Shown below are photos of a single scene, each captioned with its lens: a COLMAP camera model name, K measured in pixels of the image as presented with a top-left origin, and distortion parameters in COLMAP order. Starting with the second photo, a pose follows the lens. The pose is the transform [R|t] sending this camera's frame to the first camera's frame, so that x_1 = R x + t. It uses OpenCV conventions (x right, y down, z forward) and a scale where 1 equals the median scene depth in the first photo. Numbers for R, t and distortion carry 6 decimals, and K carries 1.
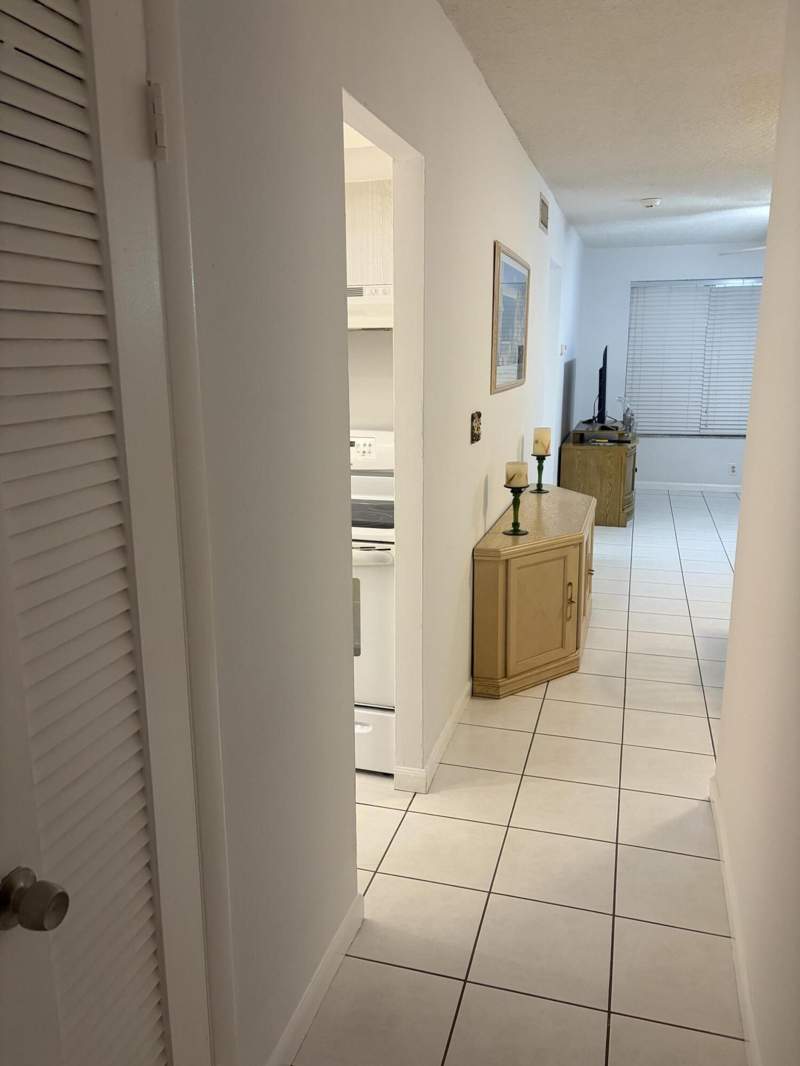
lens RADIAL K [[804.1, 0, 396.3], [0, 804.1, 533.7], [0, 0, 1]] dist [-0.010179, -0.003766]
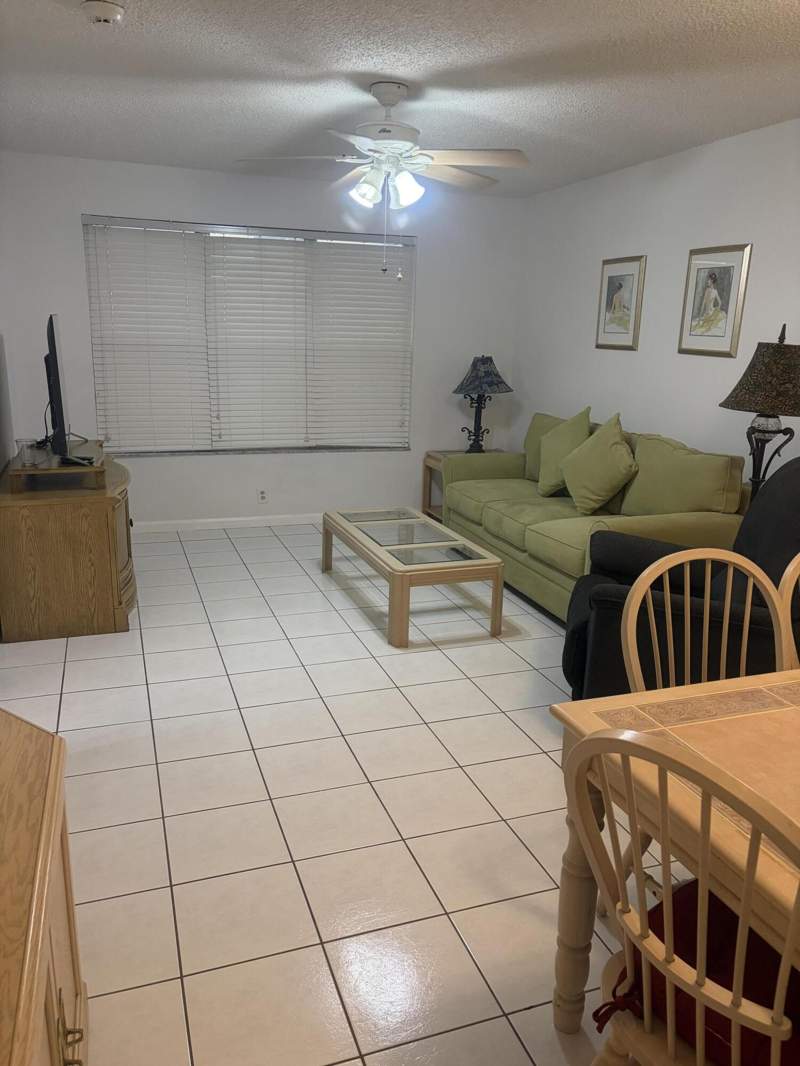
lens RADIAL K [[804.1, 0, 399.7], [0, 804.1, 537.6], [0, 0, 1]] dist [-0.010179, -0.003766]
pose [[0.803505, -0.125923, 0.581827, 0.106014], [0.107769, 0.991992, 0.065865, -0.086365], [-0.585462, 0.009780, 0.810641, 0.386144]]
